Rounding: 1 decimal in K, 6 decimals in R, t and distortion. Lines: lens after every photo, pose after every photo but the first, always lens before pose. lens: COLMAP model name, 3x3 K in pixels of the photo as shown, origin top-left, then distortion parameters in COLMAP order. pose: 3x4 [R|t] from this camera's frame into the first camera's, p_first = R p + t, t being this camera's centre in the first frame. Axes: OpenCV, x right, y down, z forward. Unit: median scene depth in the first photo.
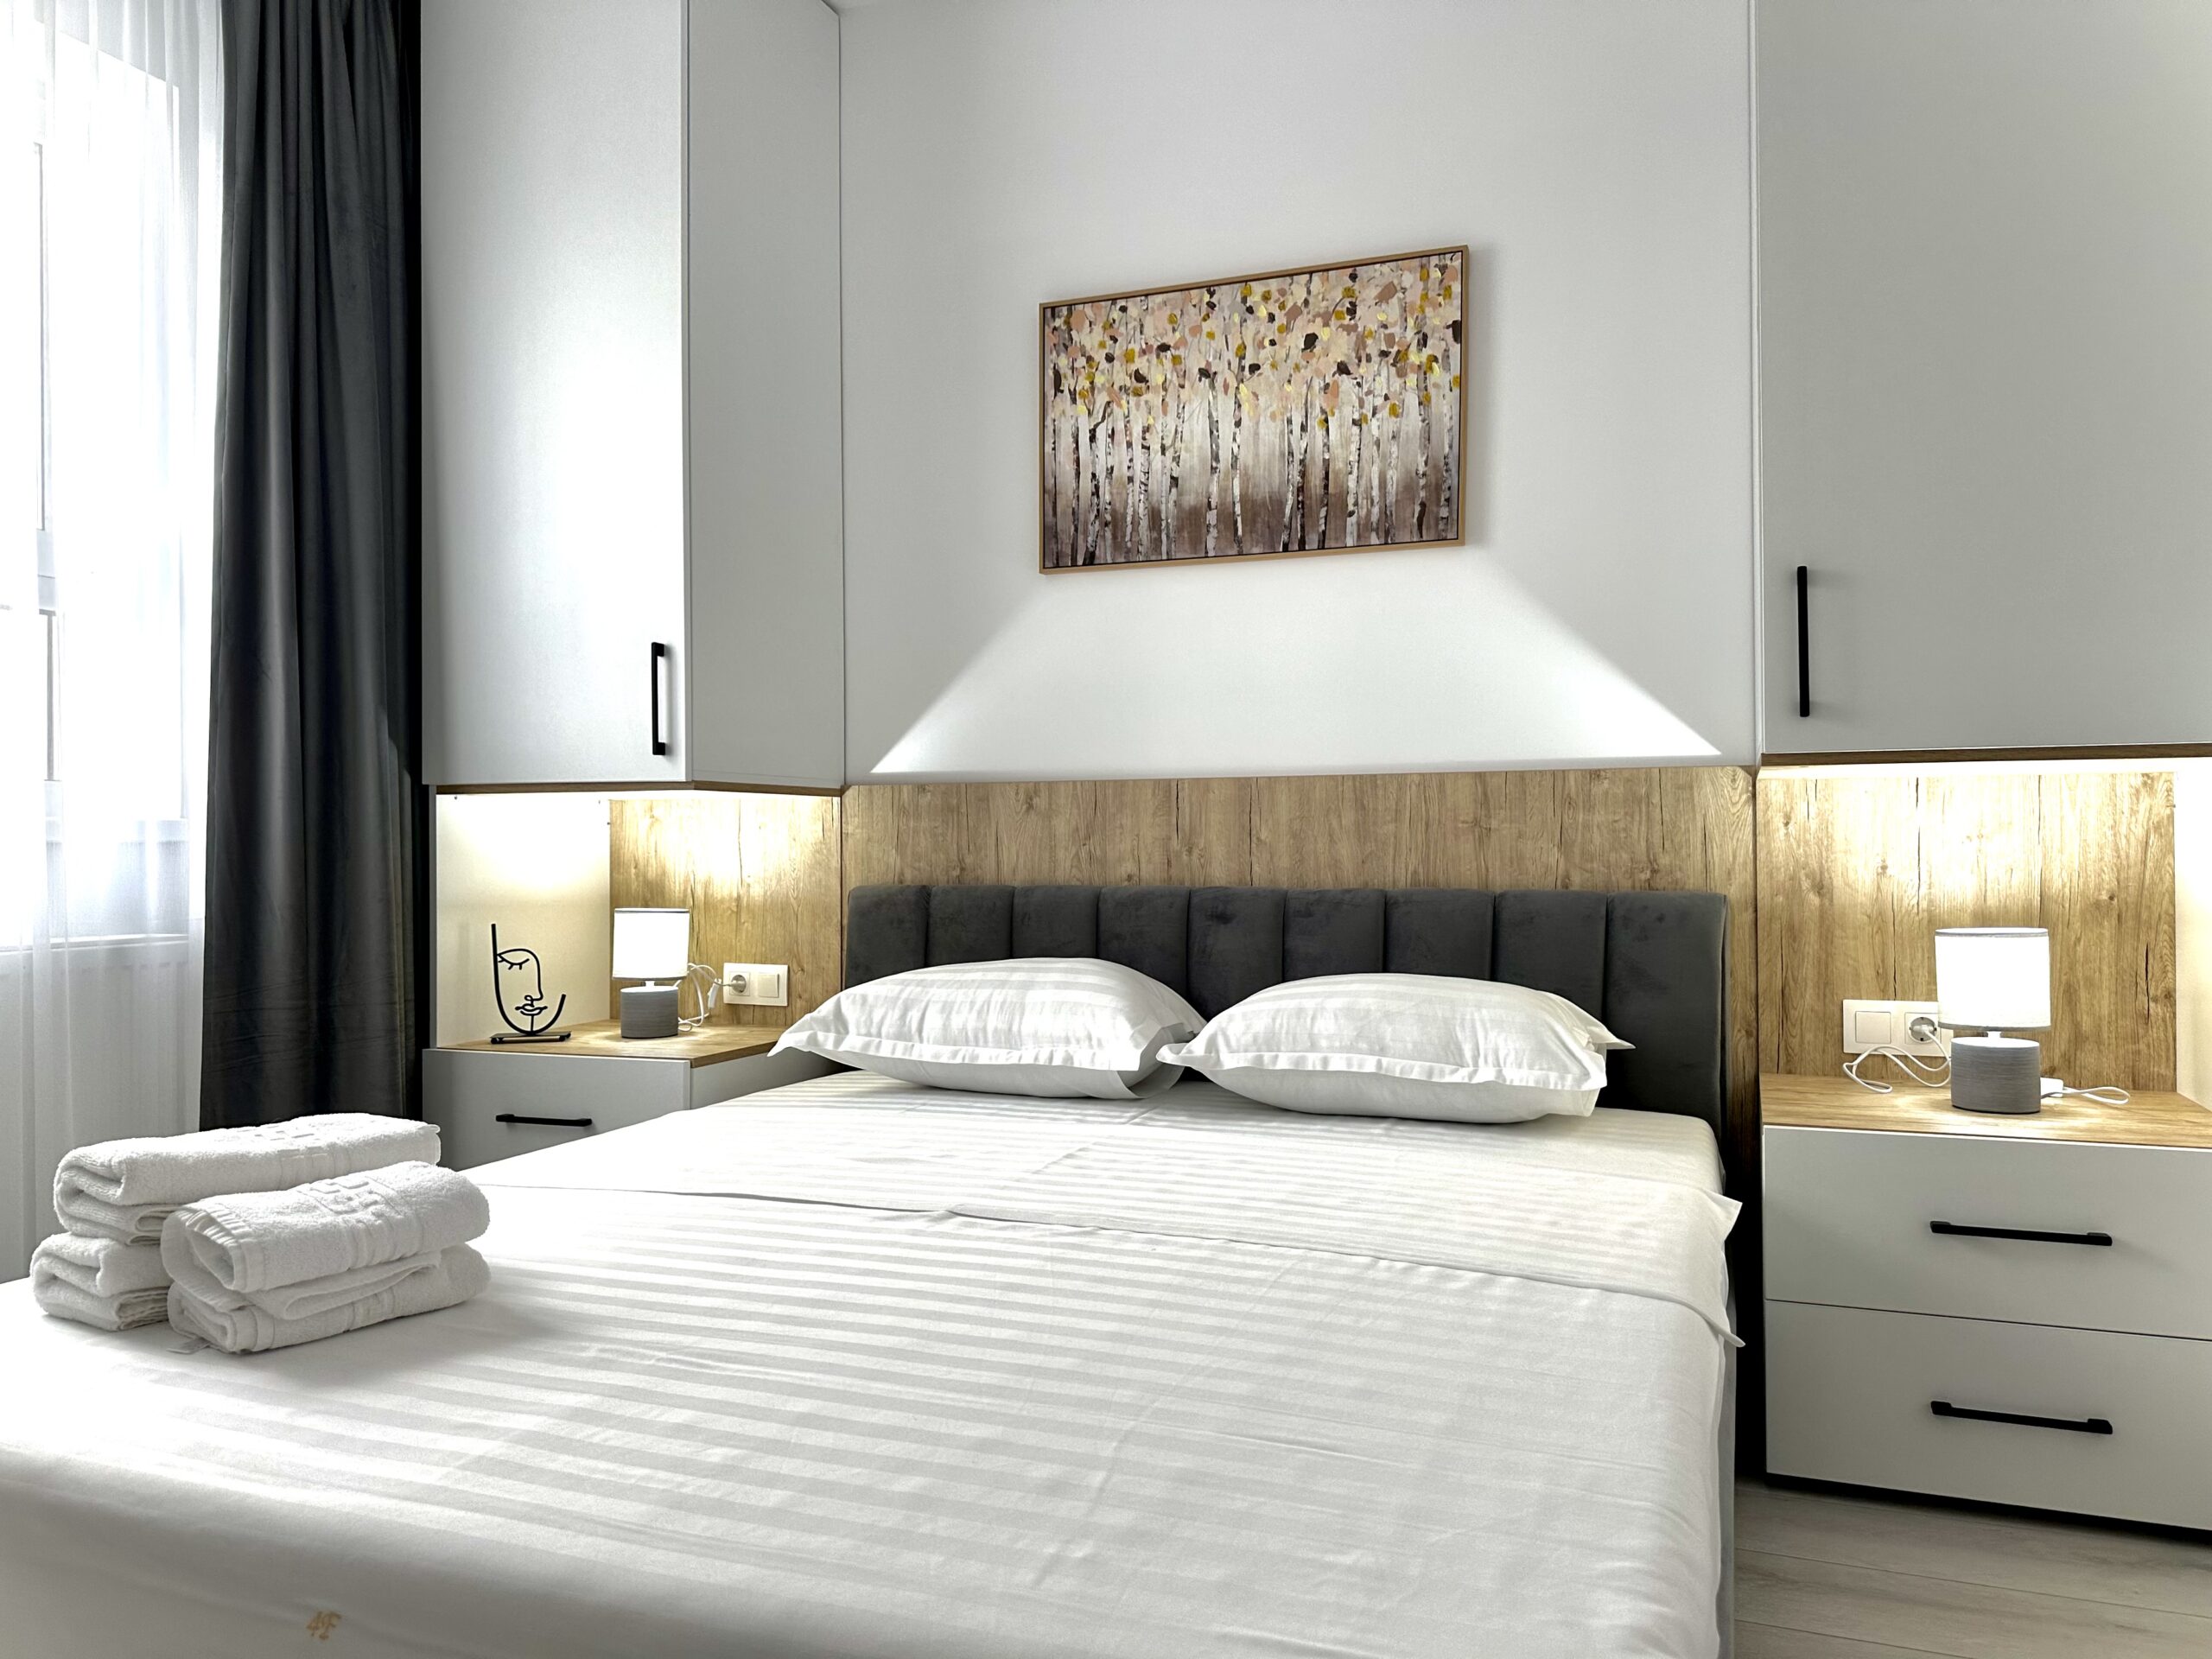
lens RADIAL K [[1557.3, 0, 1073.7], [0, 1557.3, 848.3], [0, 0, 1]] dist [0.198547, -0.268744]
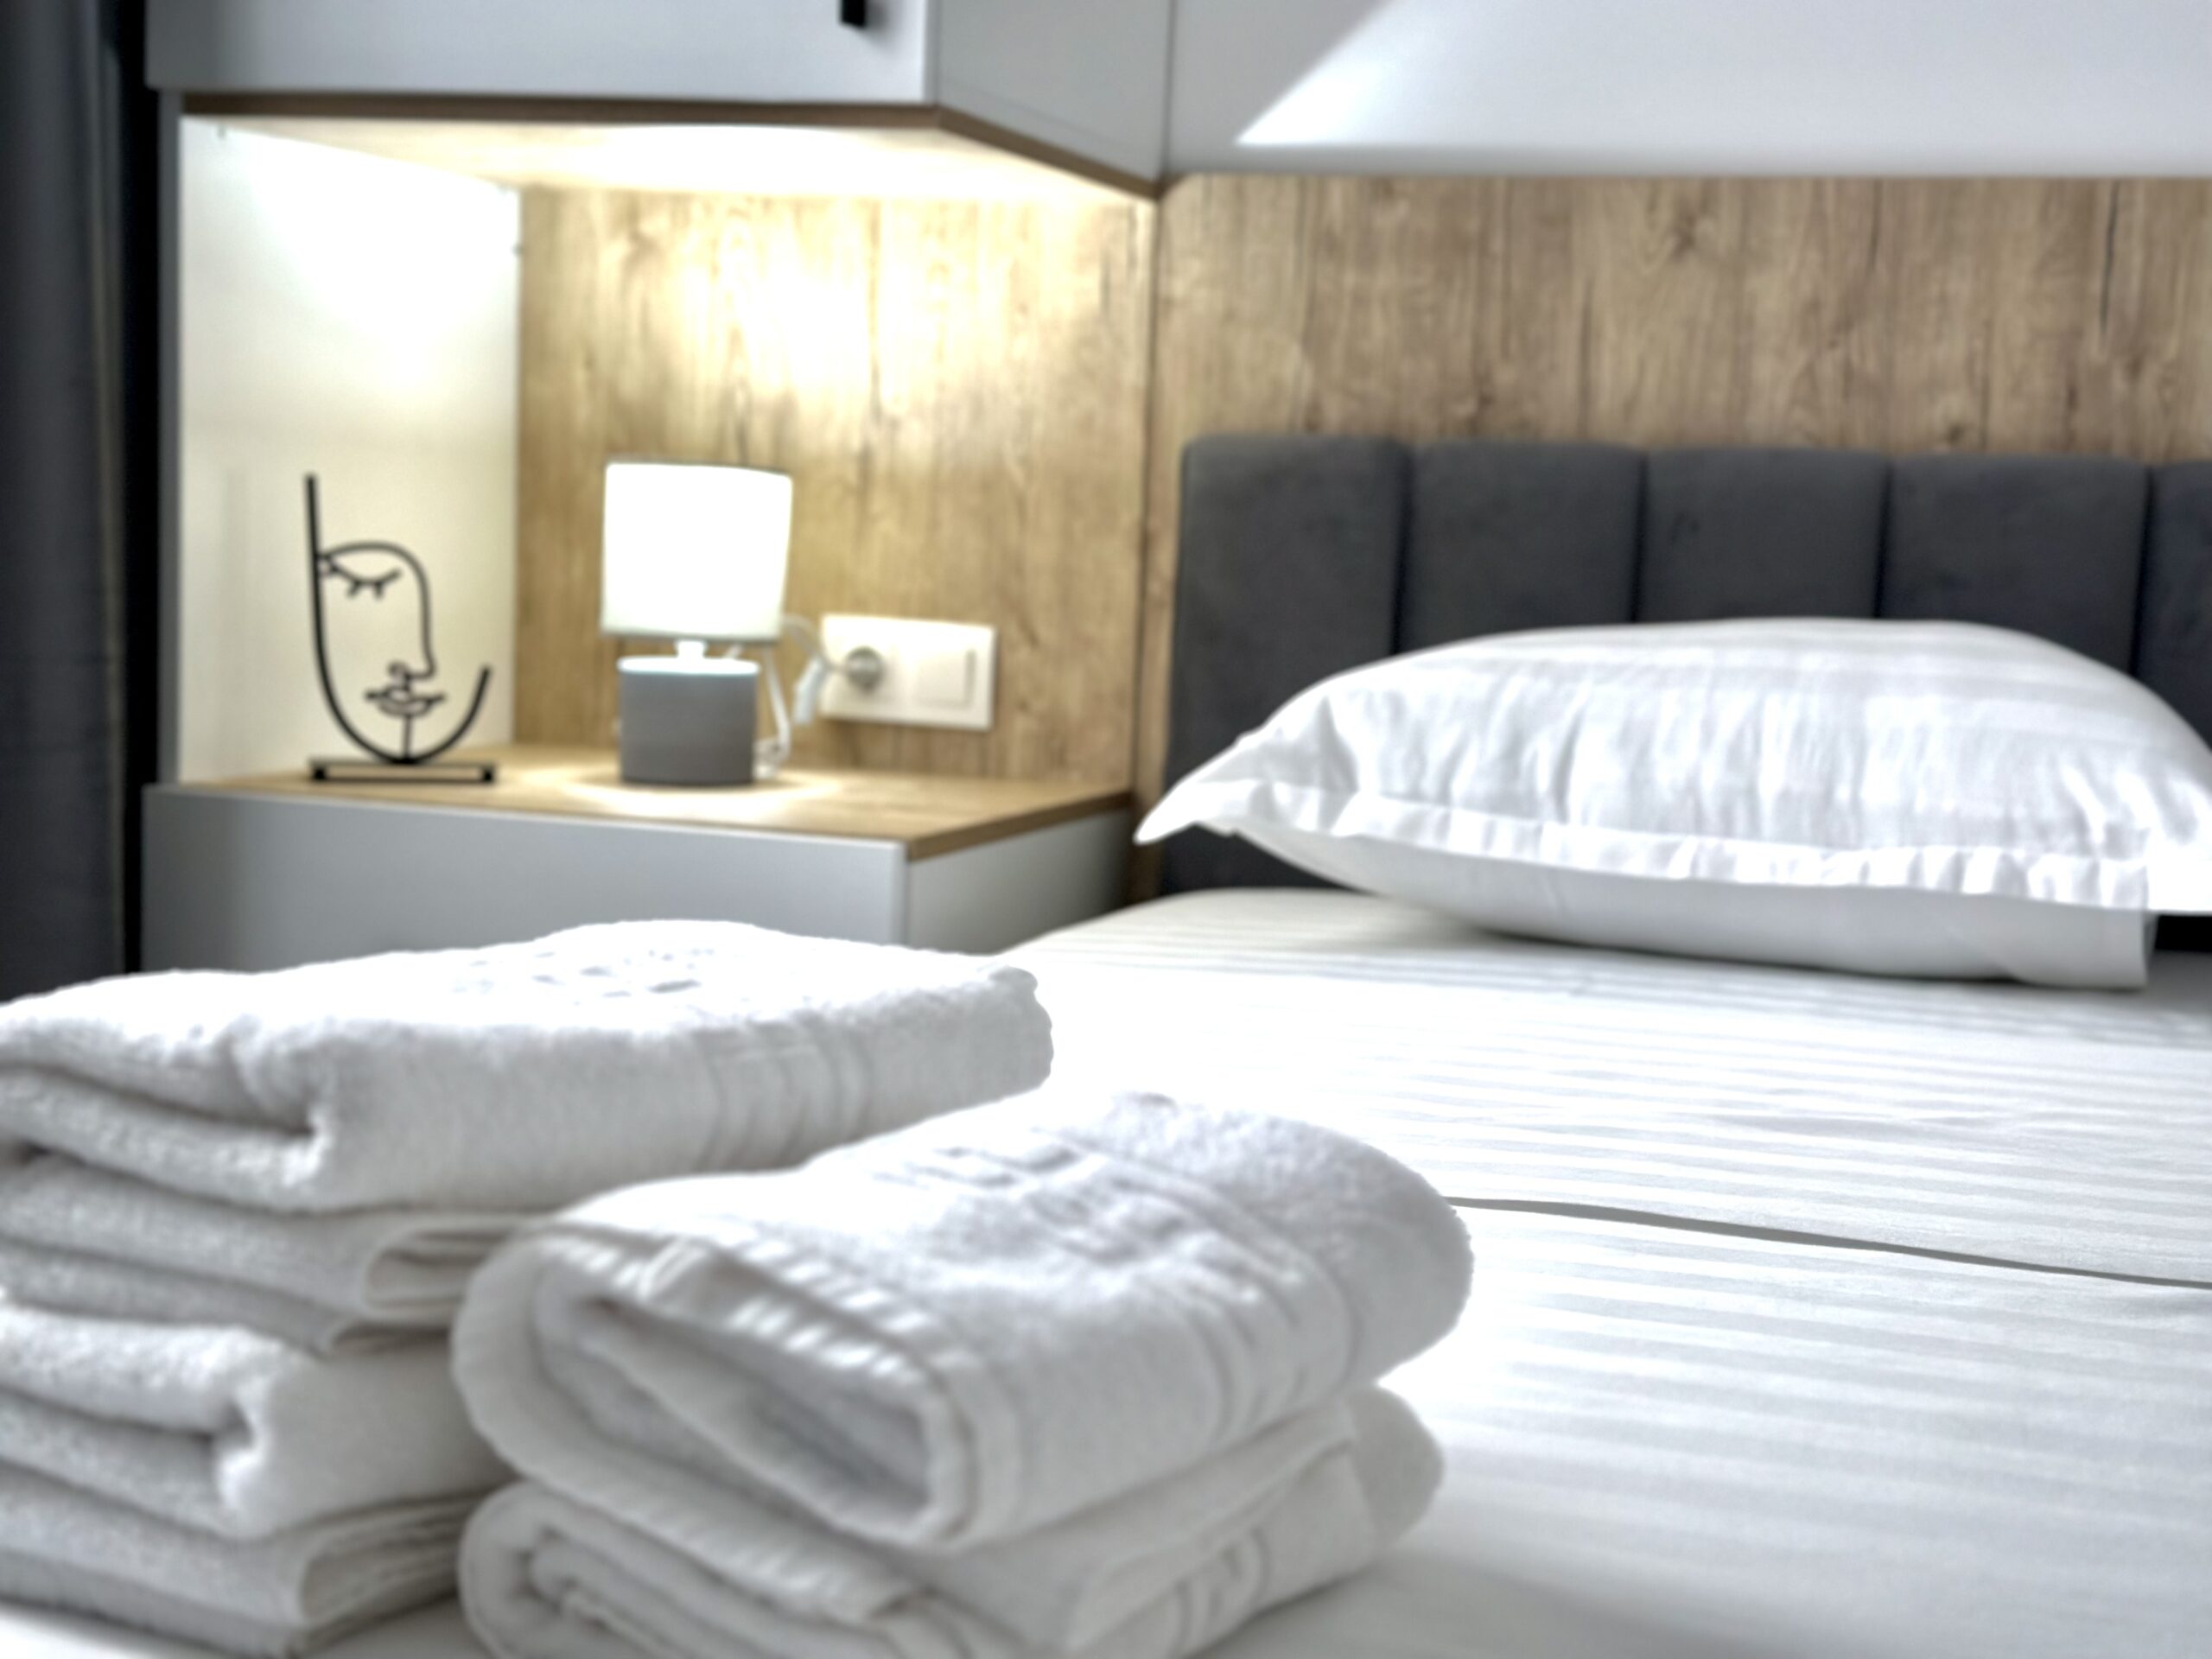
lens RADIAL K [[3106.2, 0, 1106.0], [0, 3106.2, 829.5], [0, 0, 1]] dist [0.131456, 0.006330]
pose [[0.995775, 0.038743, 0.083248, -0.250000], [-0.047447, 0.993312, 0.105261, 0.046908], [-0.078613, -0.108766, 0.990954, 0.232222]]
